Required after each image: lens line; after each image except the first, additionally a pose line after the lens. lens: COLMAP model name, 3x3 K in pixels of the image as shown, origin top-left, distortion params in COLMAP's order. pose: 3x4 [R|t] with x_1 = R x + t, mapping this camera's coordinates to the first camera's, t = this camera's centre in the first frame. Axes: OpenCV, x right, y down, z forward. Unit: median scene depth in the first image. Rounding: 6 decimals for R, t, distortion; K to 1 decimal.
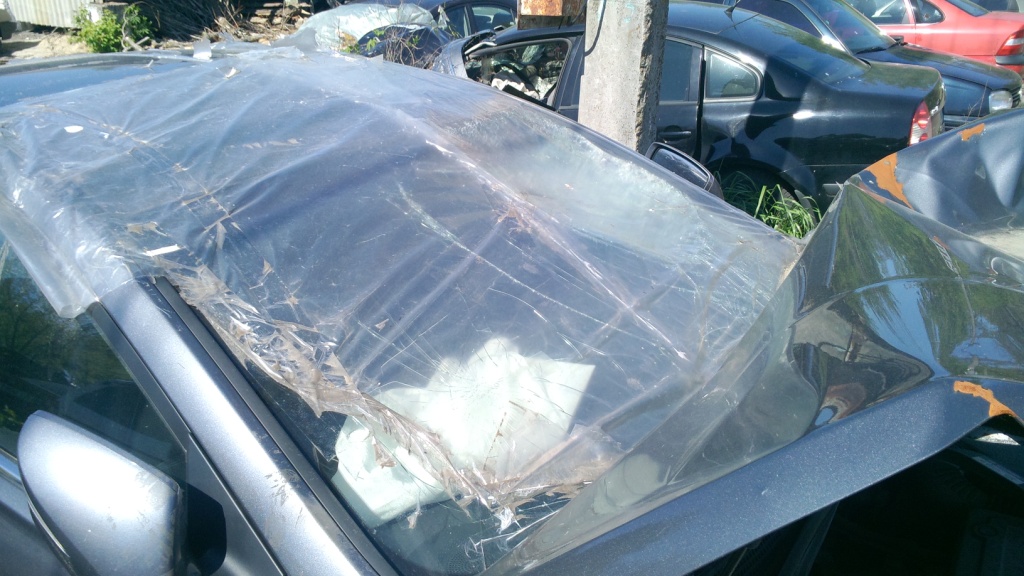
lens RADIAL K [[832.6, 0, 512.0], [0, 832.6, 288.0], [0, 0, 1]] dist [0.067211, -0.162745]
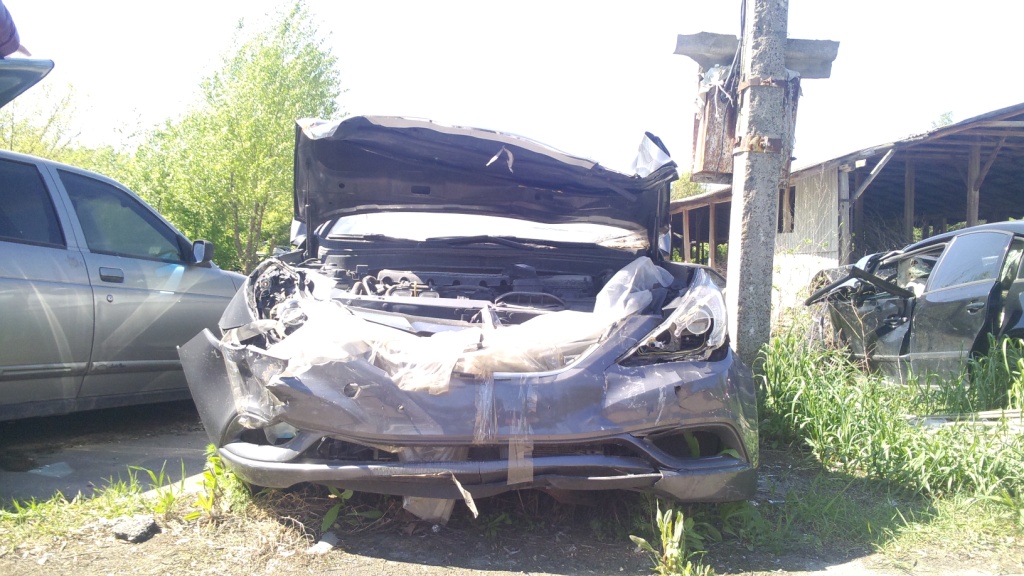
lens RADIAL K [[832.6, 0, 512.0], [0, 832.6, 288.0], [0, 0, 1]] dist [0.067211, -0.162745]
pose [[0.578654, 0.017225, -0.815391, 2.296397], [-0.328895, 0.919806, -0.213974, 0.729135], [0.746316, 0.391995, 0.537915, -0.220127]]
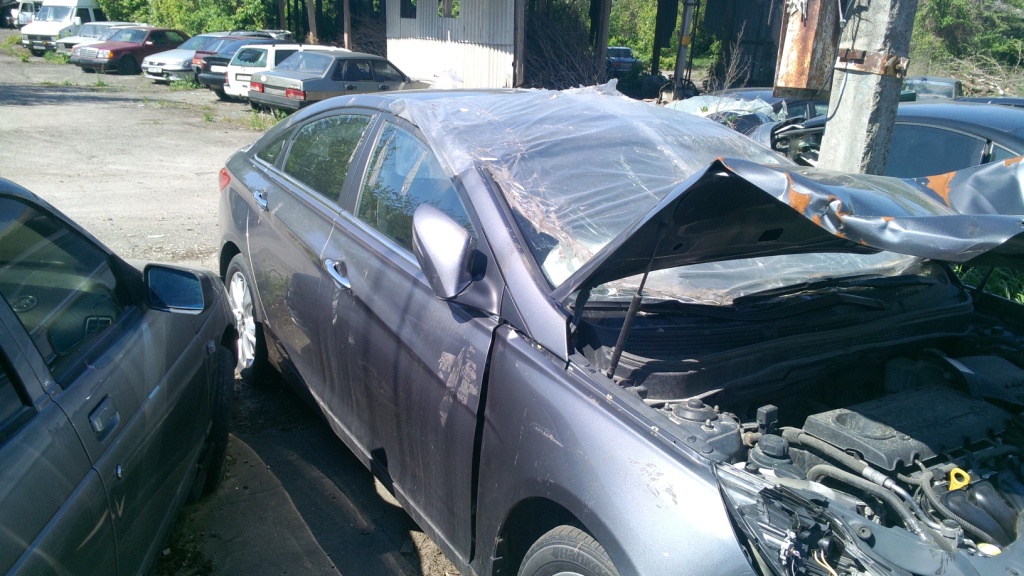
lens RADIAL K [[832.6, 0, 512.0], [0, 832.6, 288.0], [0, 0, 1]] dist [0.067211, -0.162745]
pose [[0.903019, 0.154049, -0.401031, 0.411391], [-0.199366, 0.977160, -0.073564, 0.330818], [0.380539, 0.146382, 0.913106, -0.656573]]
